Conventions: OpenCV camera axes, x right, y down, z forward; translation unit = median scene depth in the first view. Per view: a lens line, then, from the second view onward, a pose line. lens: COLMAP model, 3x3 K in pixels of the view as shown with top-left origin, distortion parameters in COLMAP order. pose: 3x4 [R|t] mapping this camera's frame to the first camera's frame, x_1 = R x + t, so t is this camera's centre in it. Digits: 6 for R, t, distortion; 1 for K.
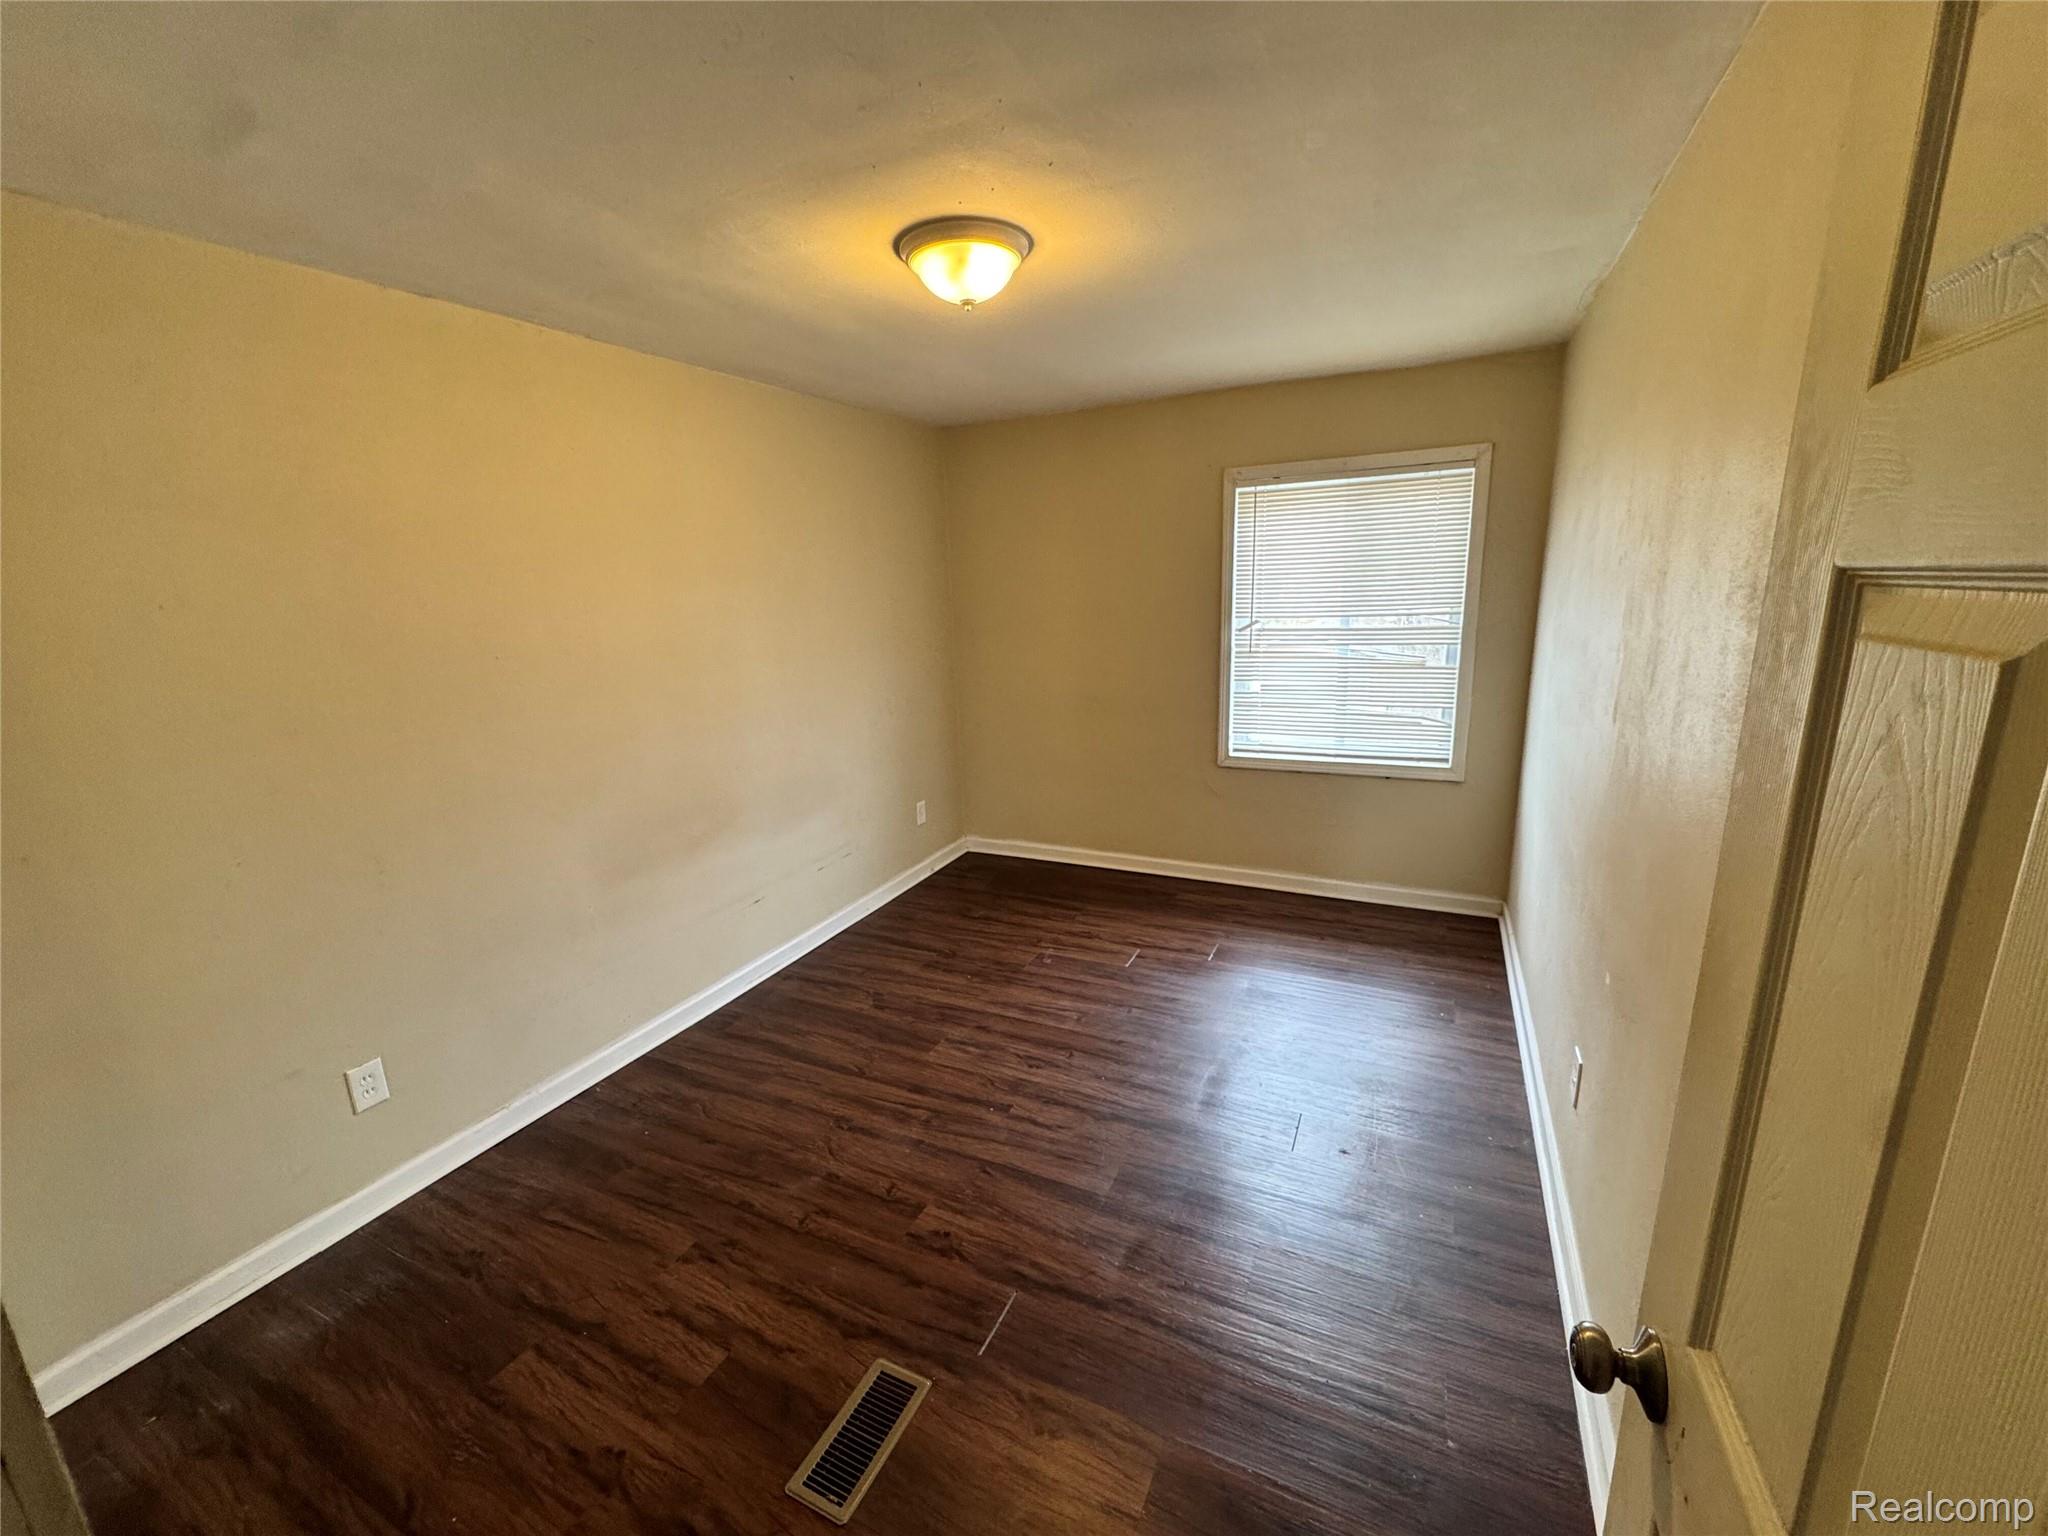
lens RADIAL K [[826.8, 0, 1032.2], [0, 826.8, 776.0], [0, 0, 1]] dist [-0.004212, -0.000372]
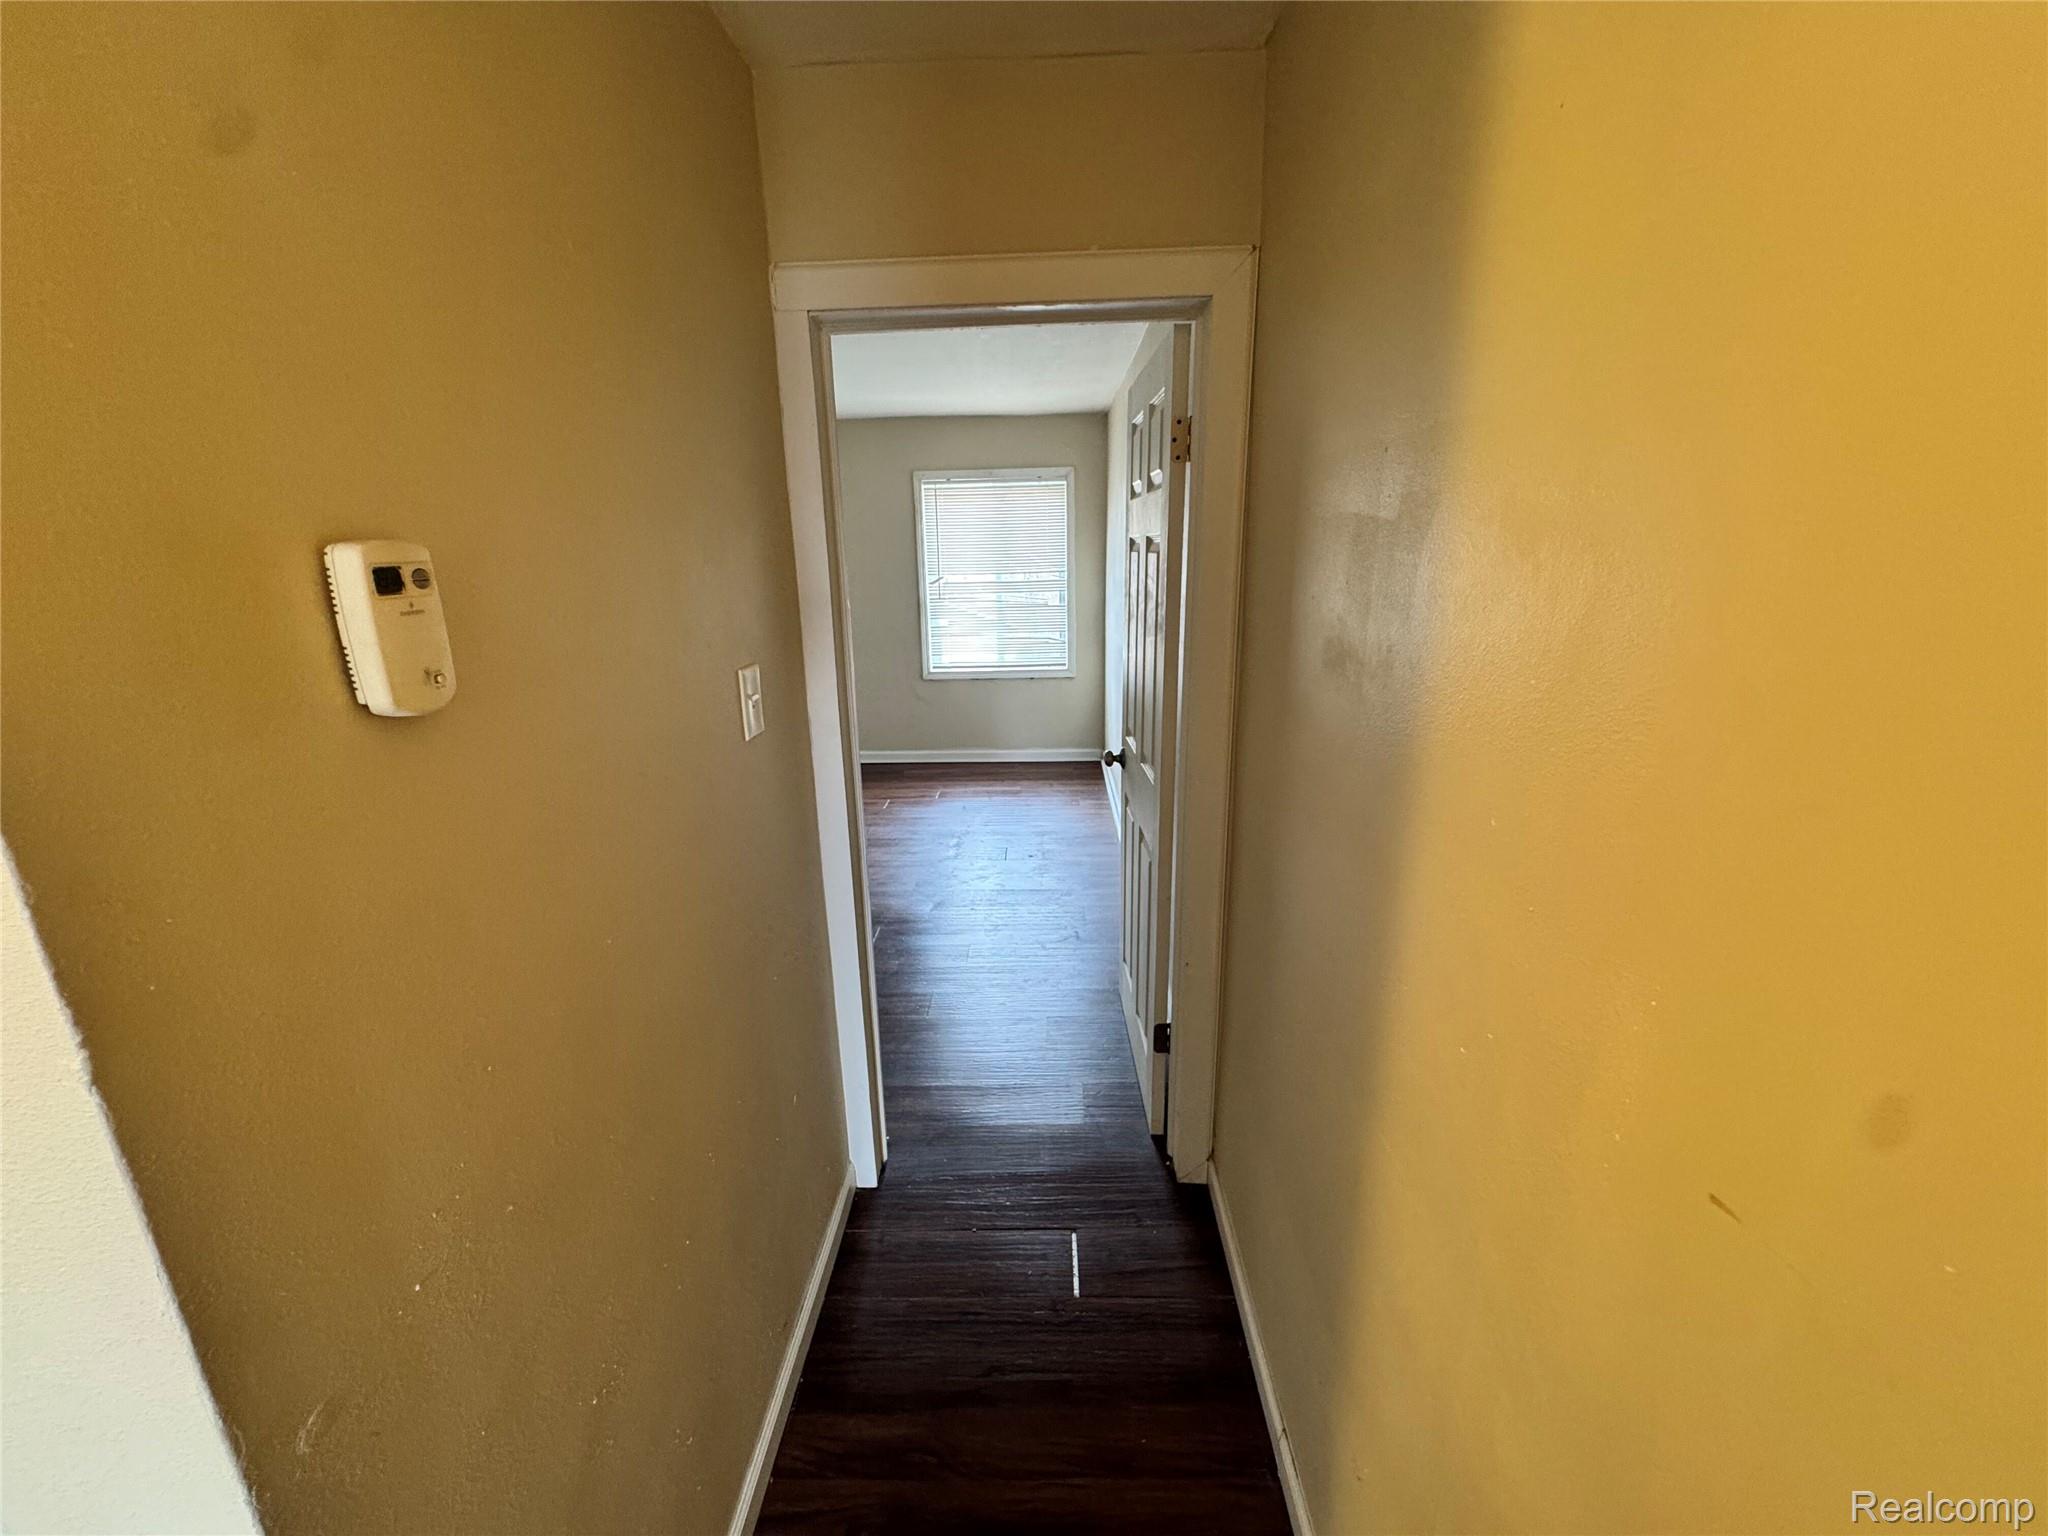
lens RADIAL K [[826.8, 0, 1032.2], [0, 826.8, 776.0], [0, 0, 1]] dist [-0.004212, -0.000372]
pose [[0.907225, -0.101168, 0.408300, -0.230109], [0.080905, 0.994491, 0.066645, 0.084062], [-0.412793, -0.027429, 0.910412, -0.436262]]
